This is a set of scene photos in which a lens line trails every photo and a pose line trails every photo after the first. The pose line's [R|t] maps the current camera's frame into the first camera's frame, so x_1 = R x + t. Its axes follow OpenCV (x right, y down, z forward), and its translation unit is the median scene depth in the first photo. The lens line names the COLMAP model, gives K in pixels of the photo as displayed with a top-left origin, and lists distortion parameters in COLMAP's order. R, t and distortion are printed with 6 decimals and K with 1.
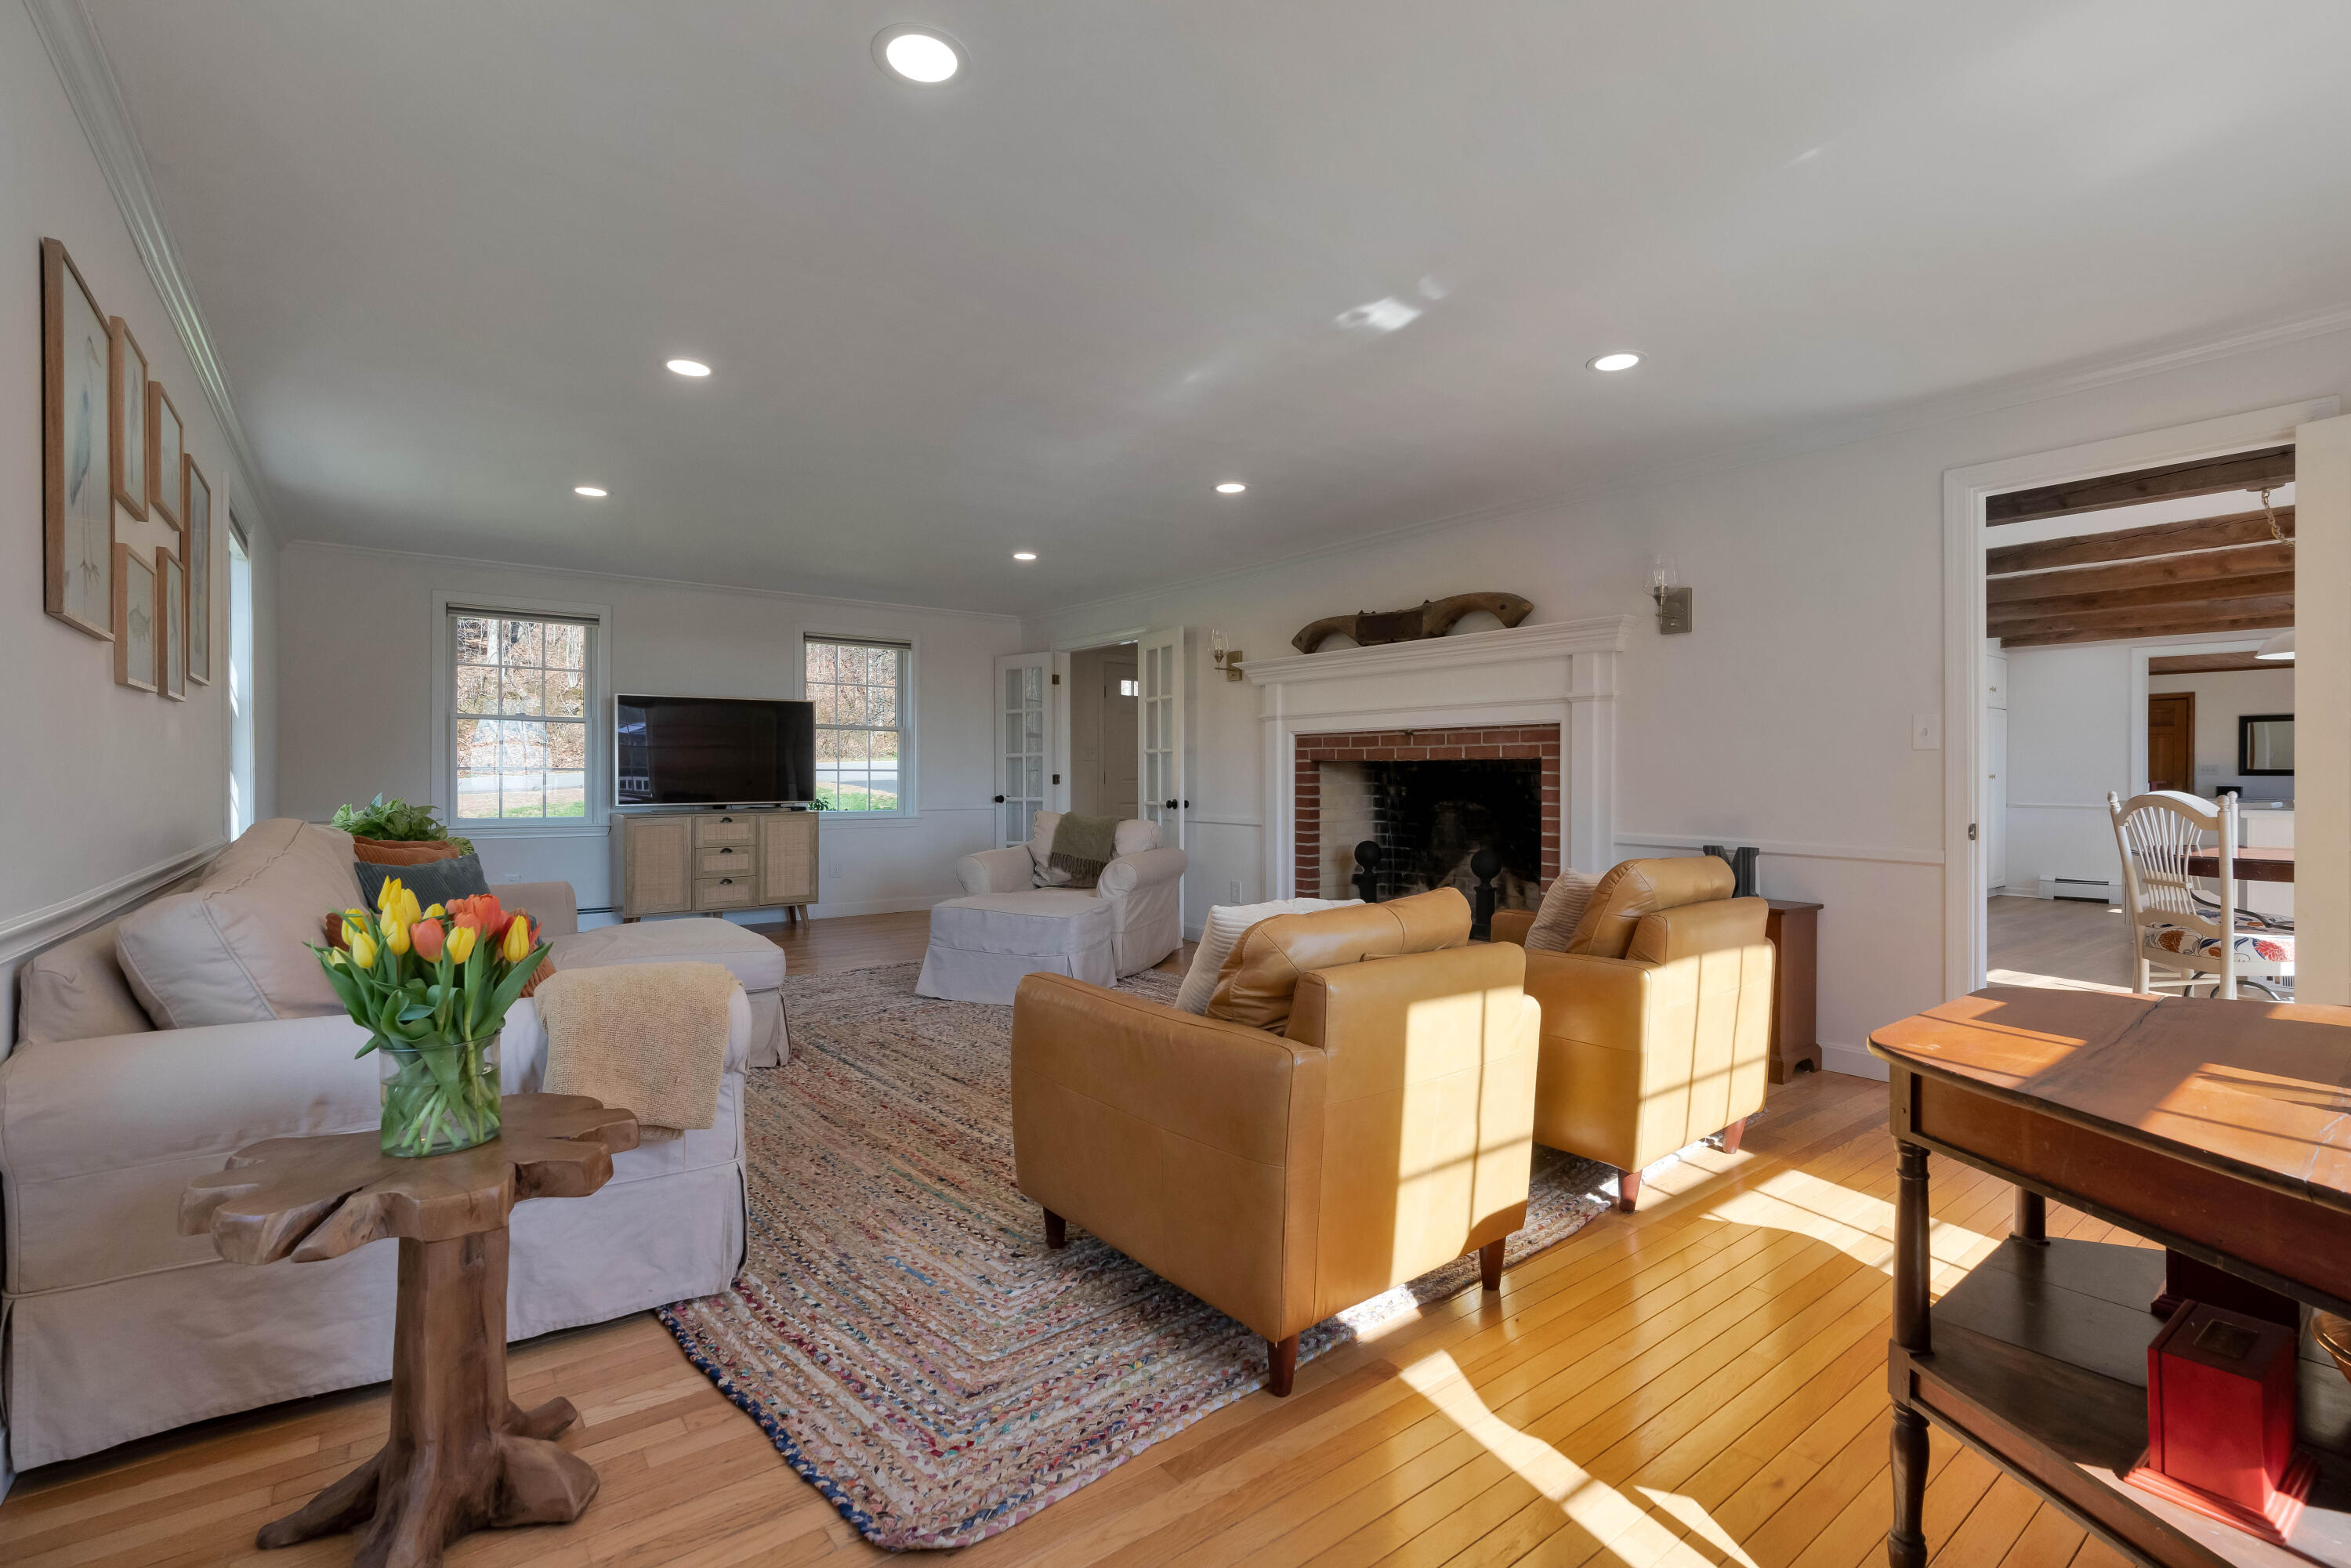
lens RADIAL K [[1056.9, 0, 1176.9], [0, 1056.9, 781.8], [0, 0, 1]] dist [-0.003801, 0.001108]
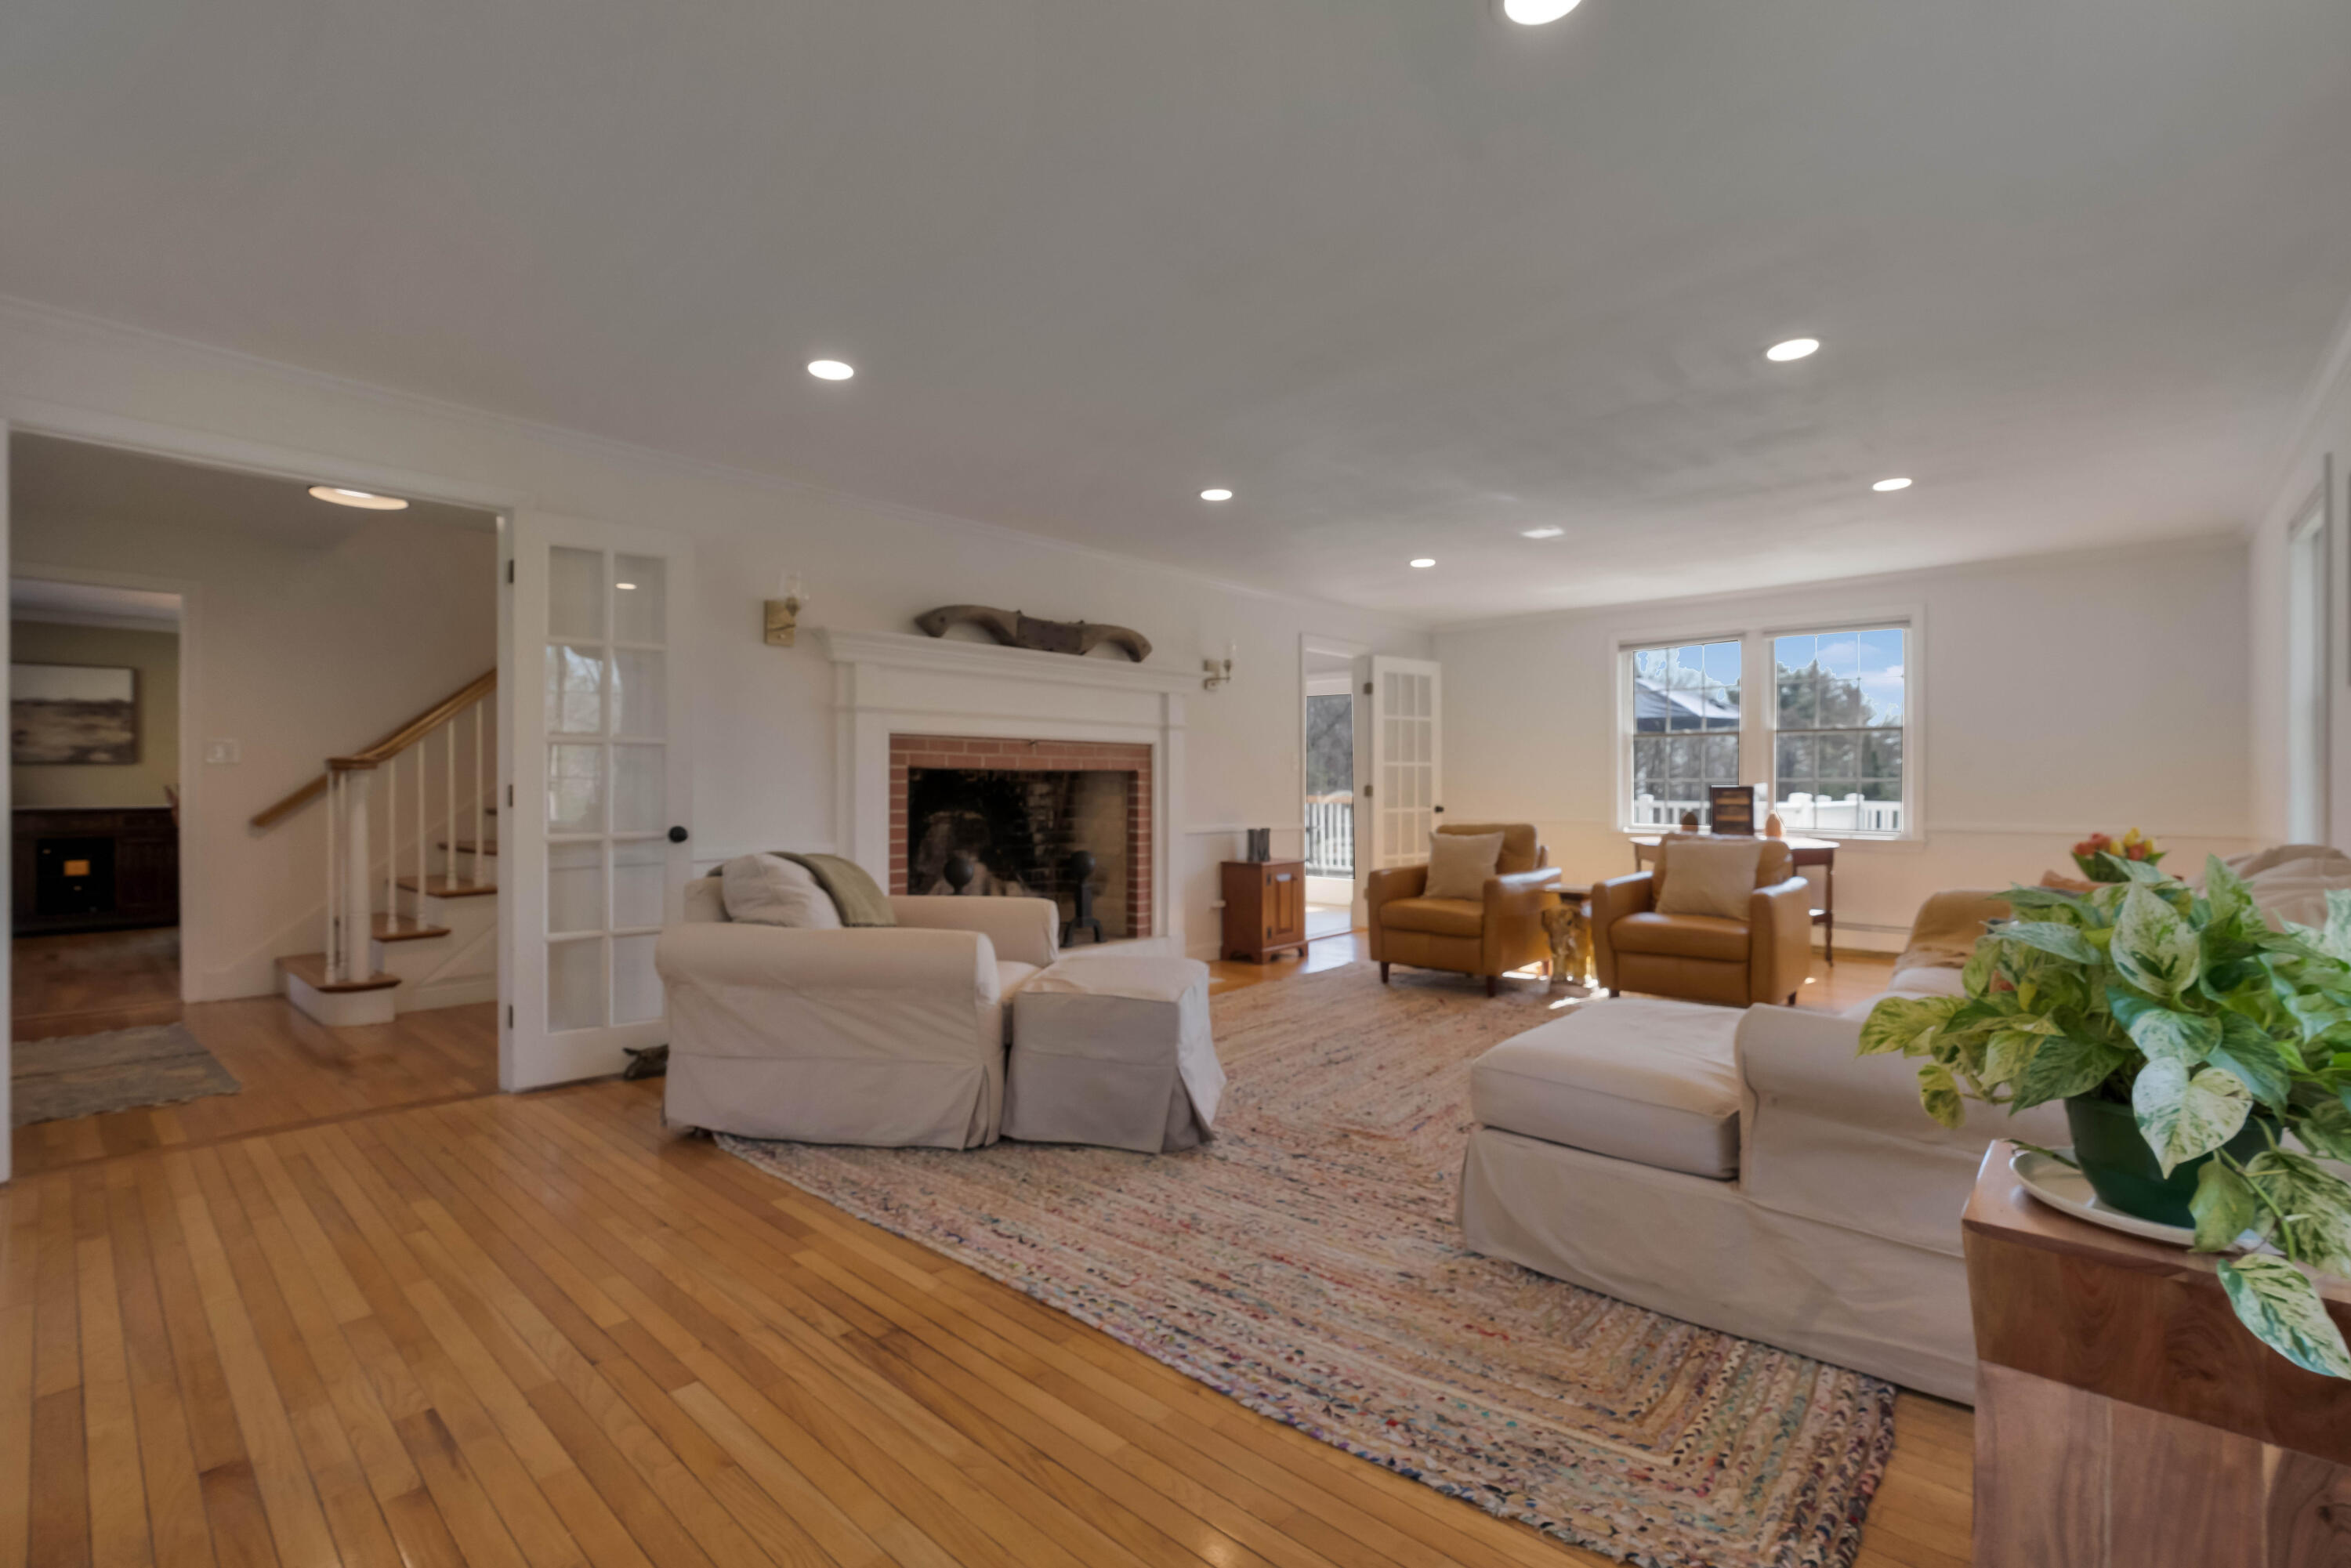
lens RADIAL K [[1056.9, 0, 1175.3], [0, 1056.9, 783.1], [0, 0, 1]] dist [-0.003801, 0.001108]
pose [[-0.169750, -0.001365, 0.985486, -0.760168], [0.004371, 0.999988, 0.002138, -0.009162], [-0.985478, 0.004670, -0.169742, 1.003992]]
